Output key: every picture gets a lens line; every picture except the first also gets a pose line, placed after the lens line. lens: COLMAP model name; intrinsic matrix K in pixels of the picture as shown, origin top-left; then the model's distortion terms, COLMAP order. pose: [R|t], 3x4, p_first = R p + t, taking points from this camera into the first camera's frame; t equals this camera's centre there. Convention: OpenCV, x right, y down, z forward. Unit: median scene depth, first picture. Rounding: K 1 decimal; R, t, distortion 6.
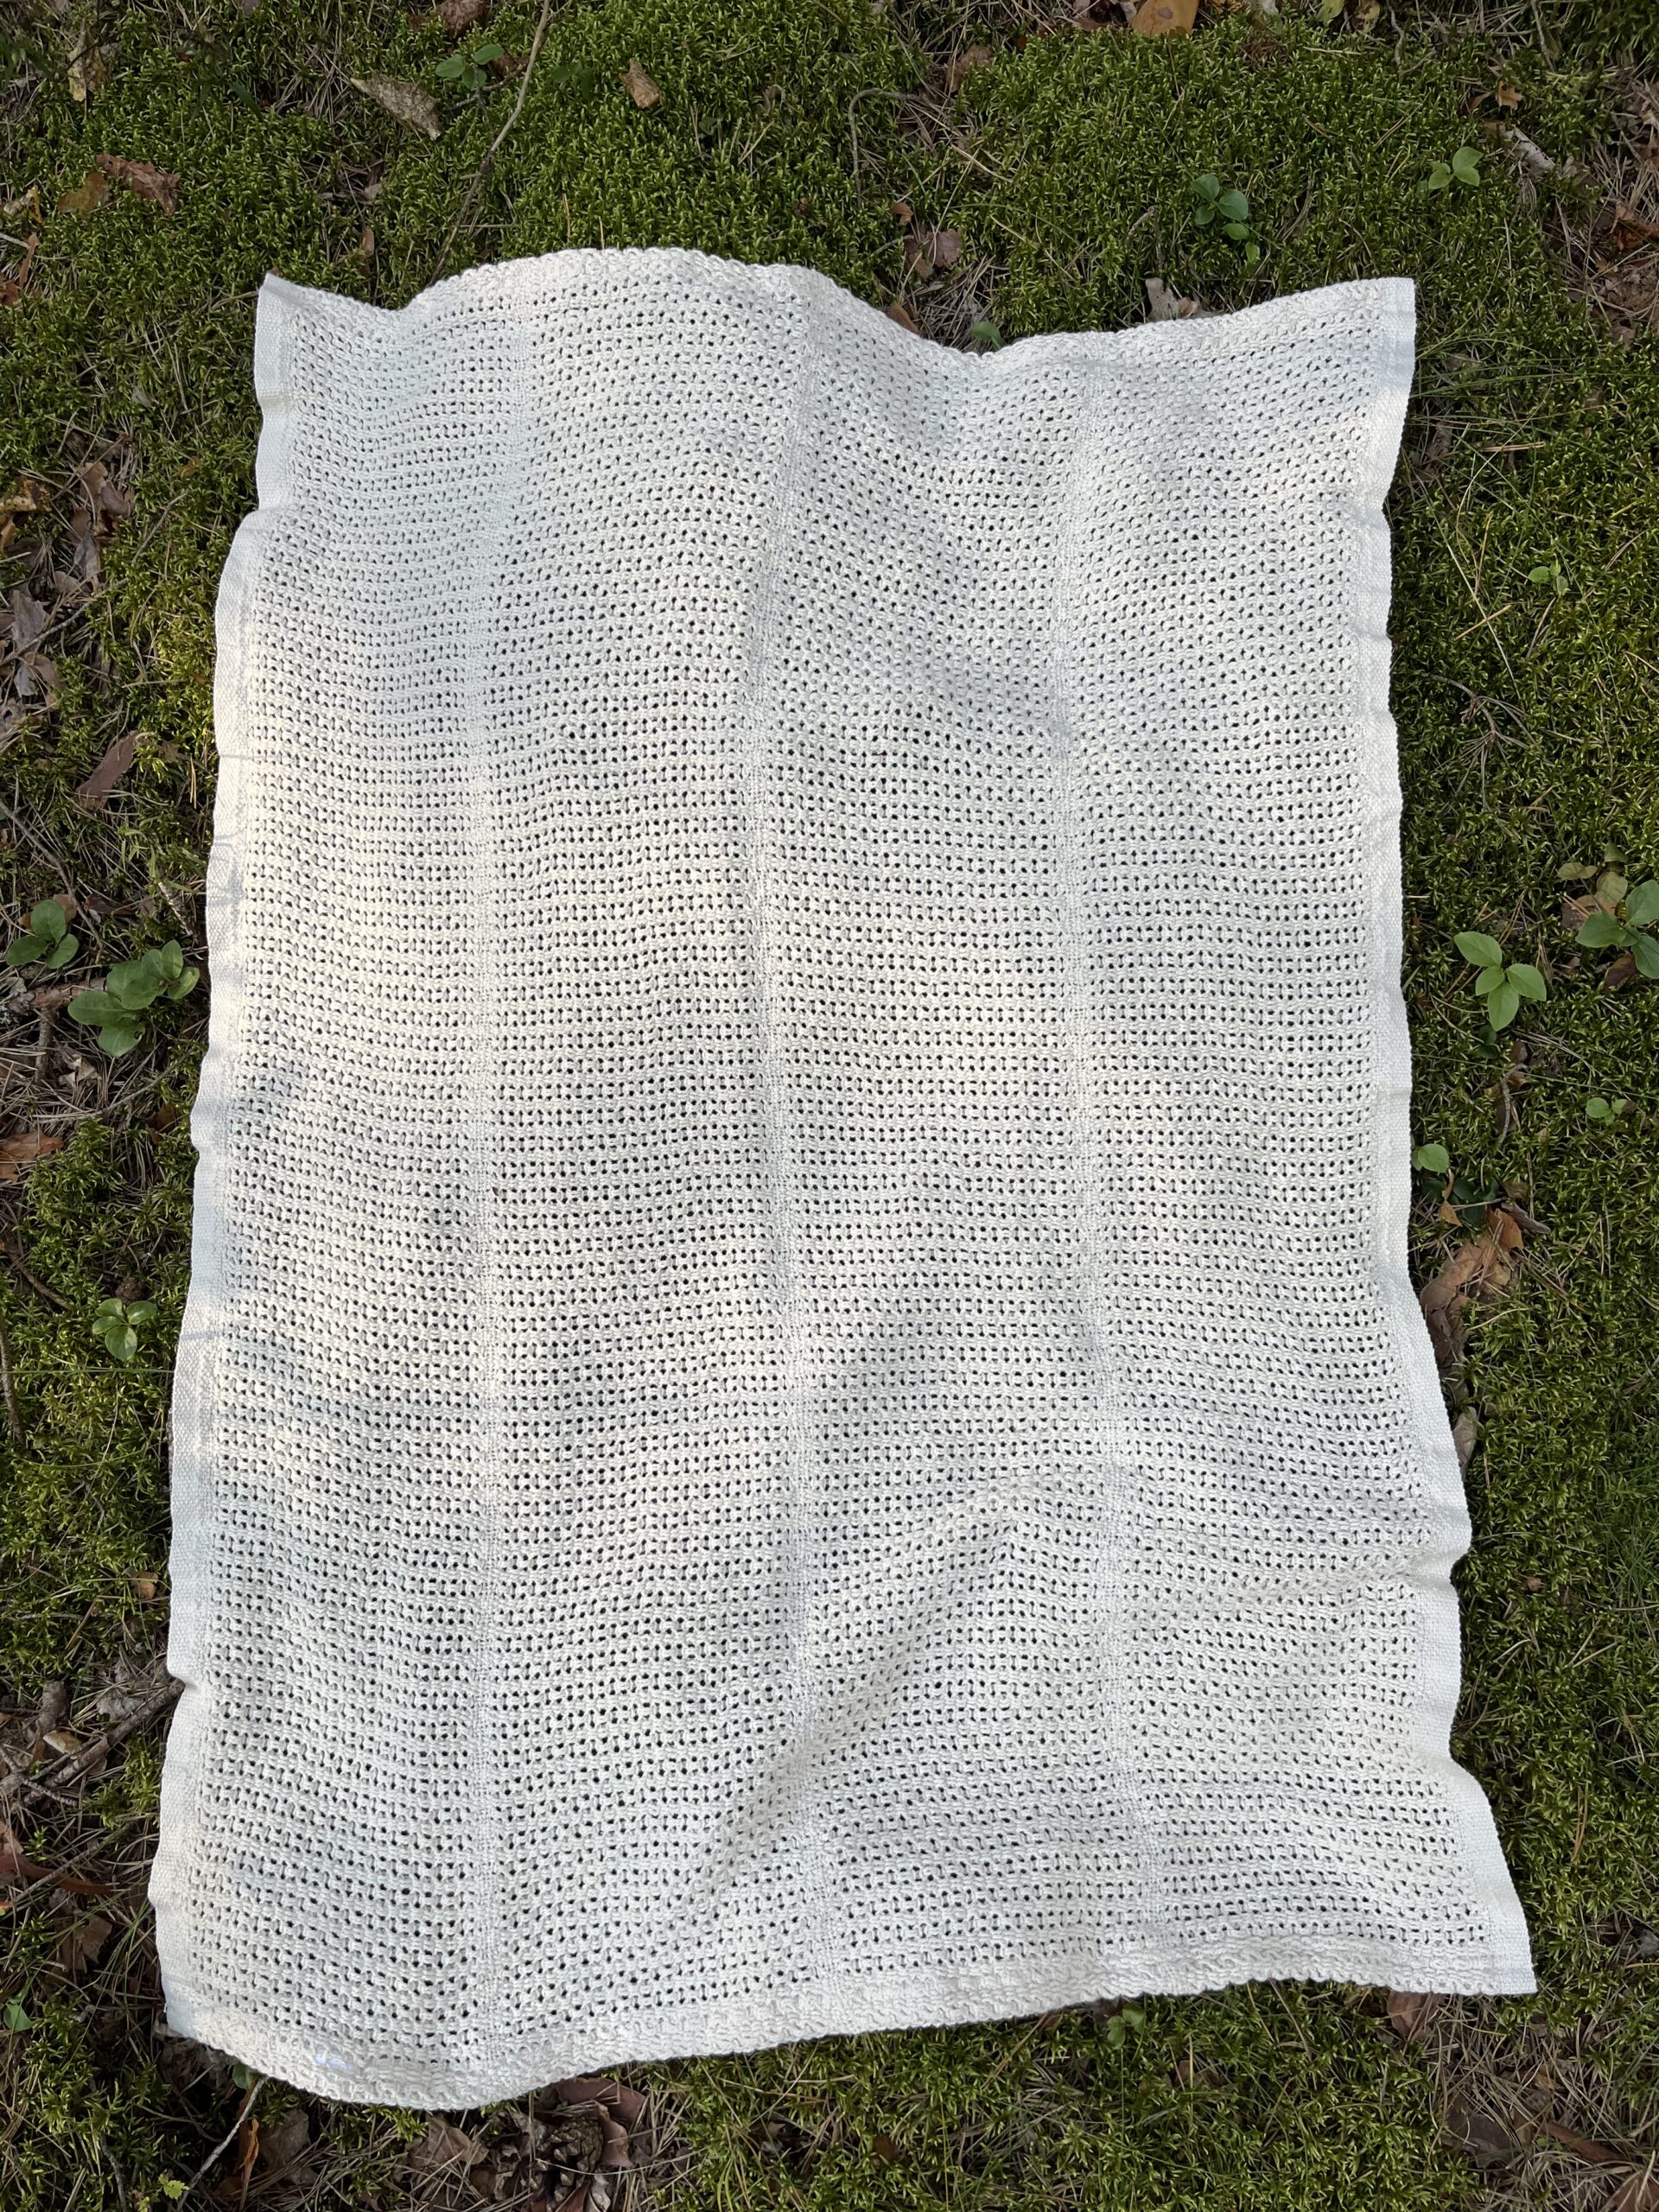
lens RADIAL K [[1674.8, 0, 827.3], [0, 1674.8, 1104.7], [0, 0, 1]] dist [-0.004660, -0.001619]
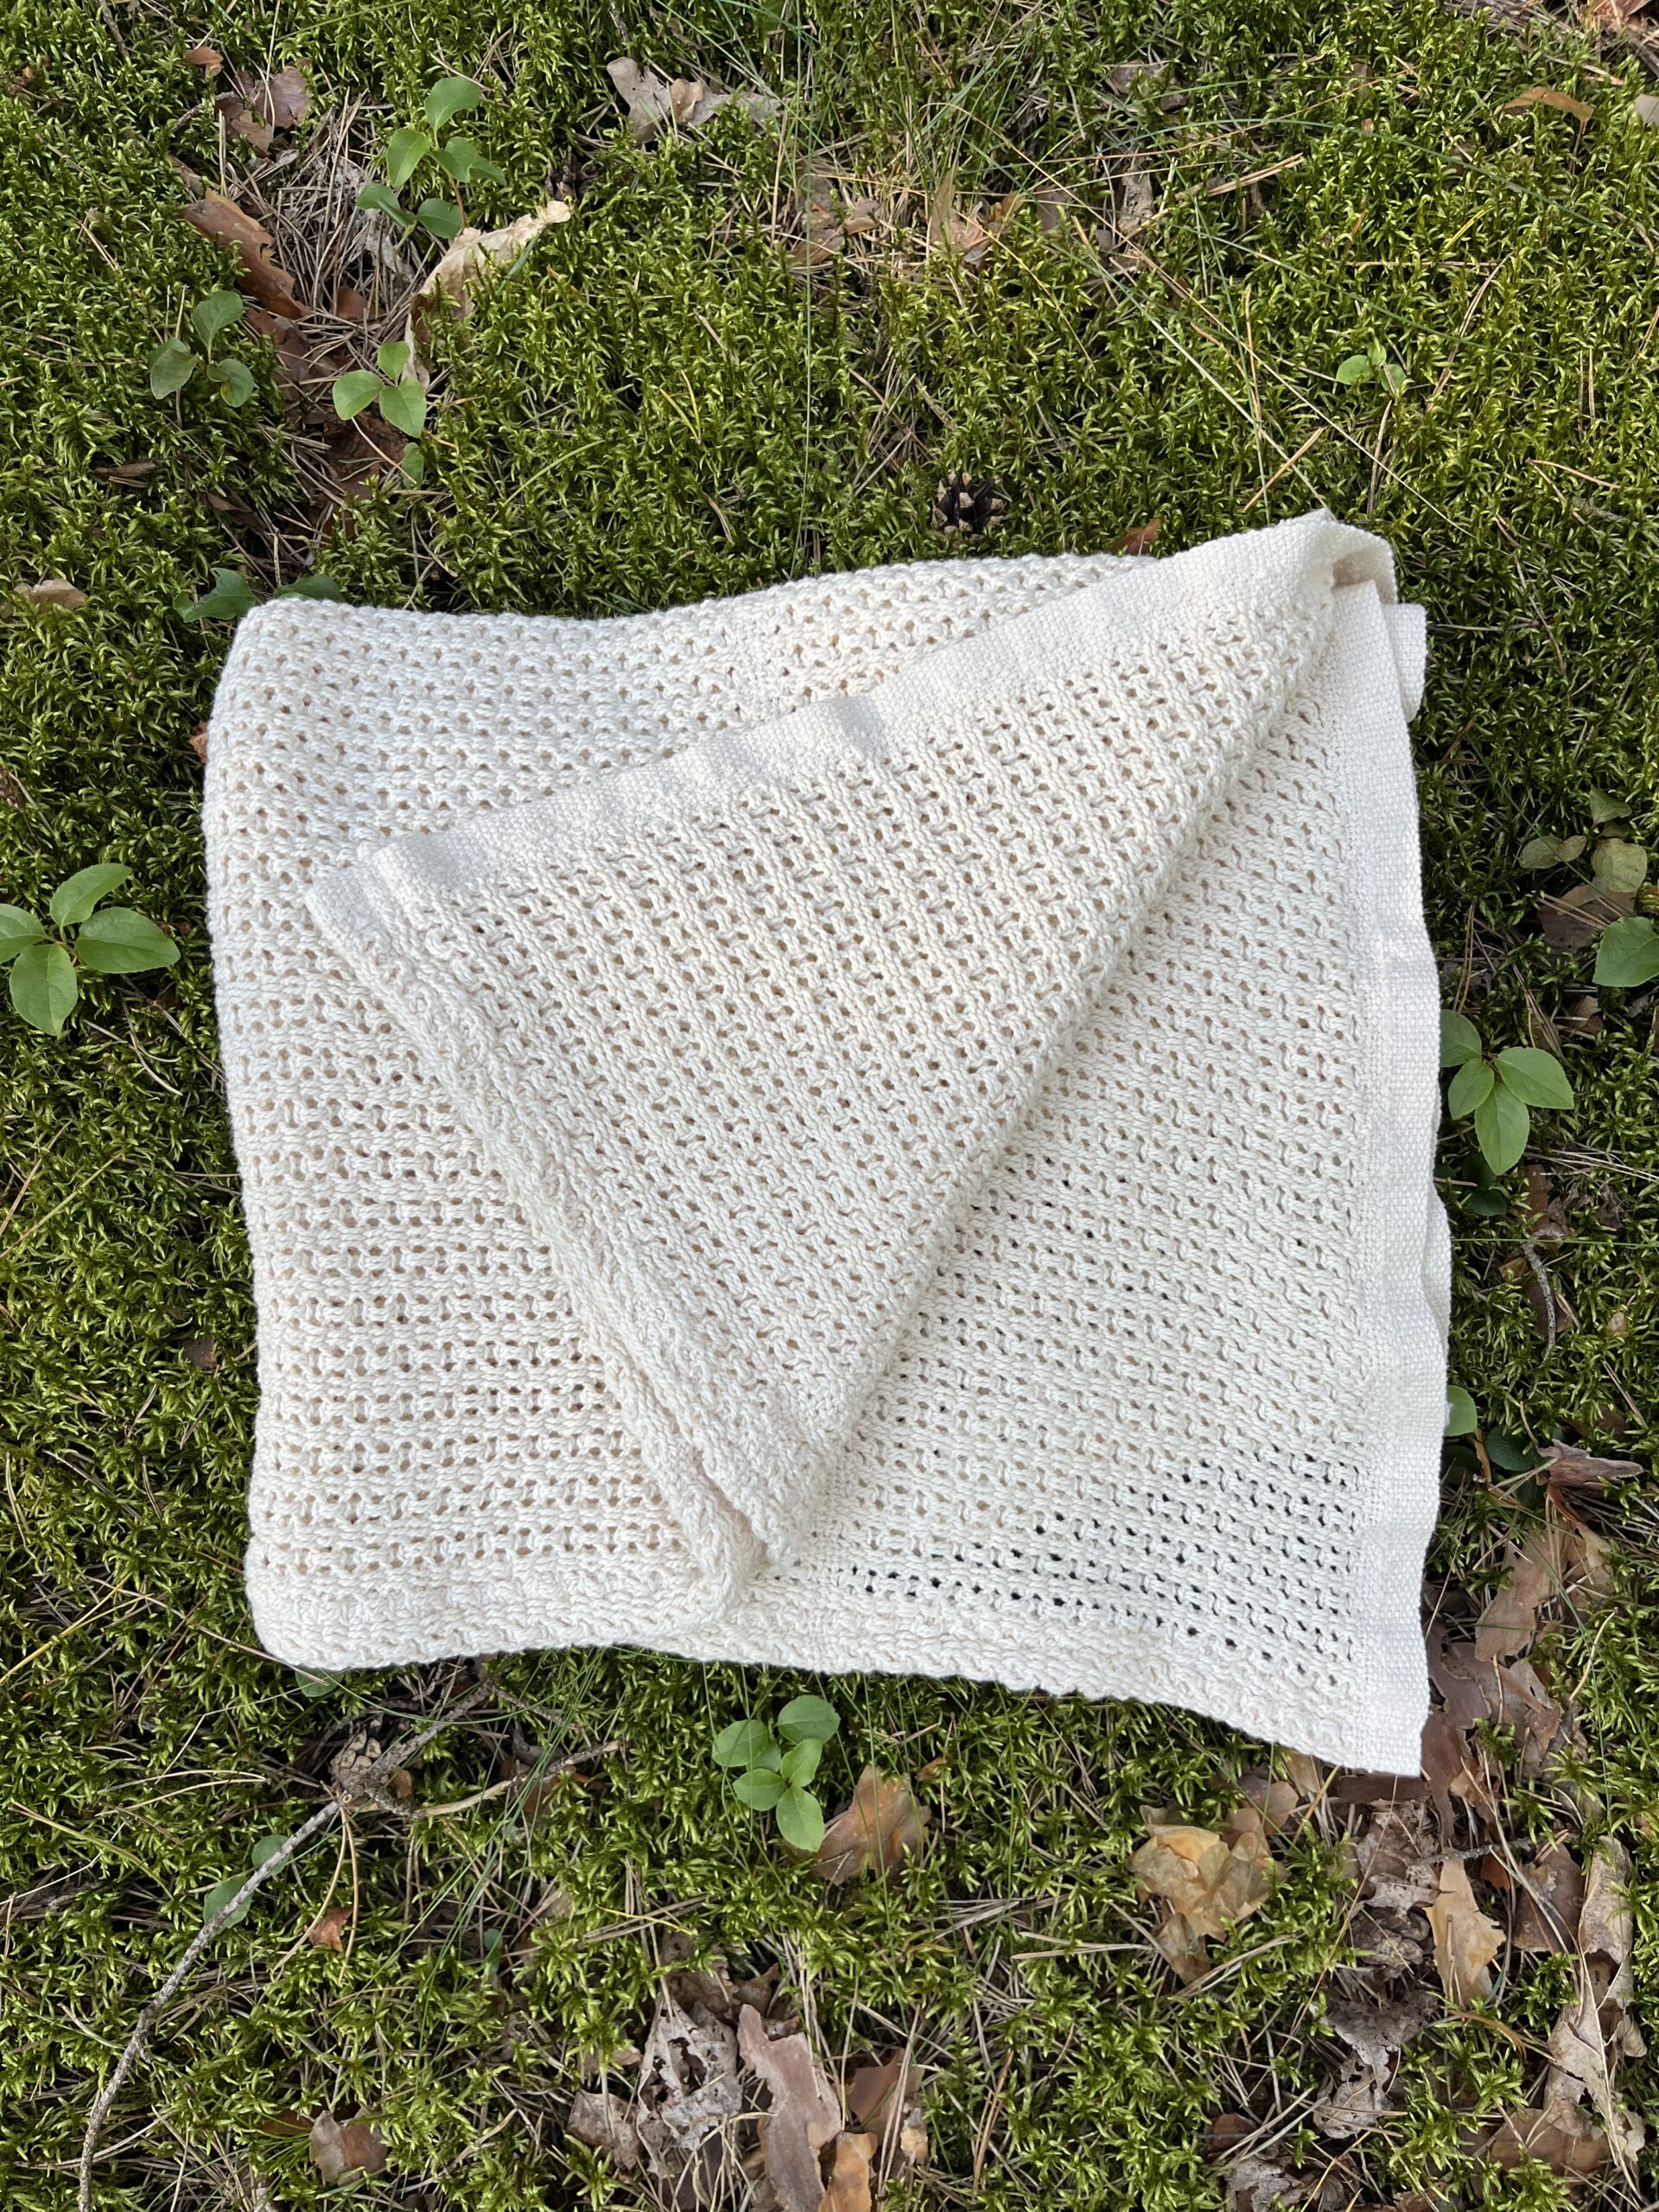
lens RADIAL K [[1674.8, 0, 831.3], [0, 1674.8, 1106.2], [0, 0, 1]] dist [-0.004660, -0.001619]
pose [[0.967352, -0.245243, 0.063915, 0.151768], [0.247113, 0.968711, -0.023092, -0.101571], [-0.056252, 0.038132, 0.997688, 0.444547]]
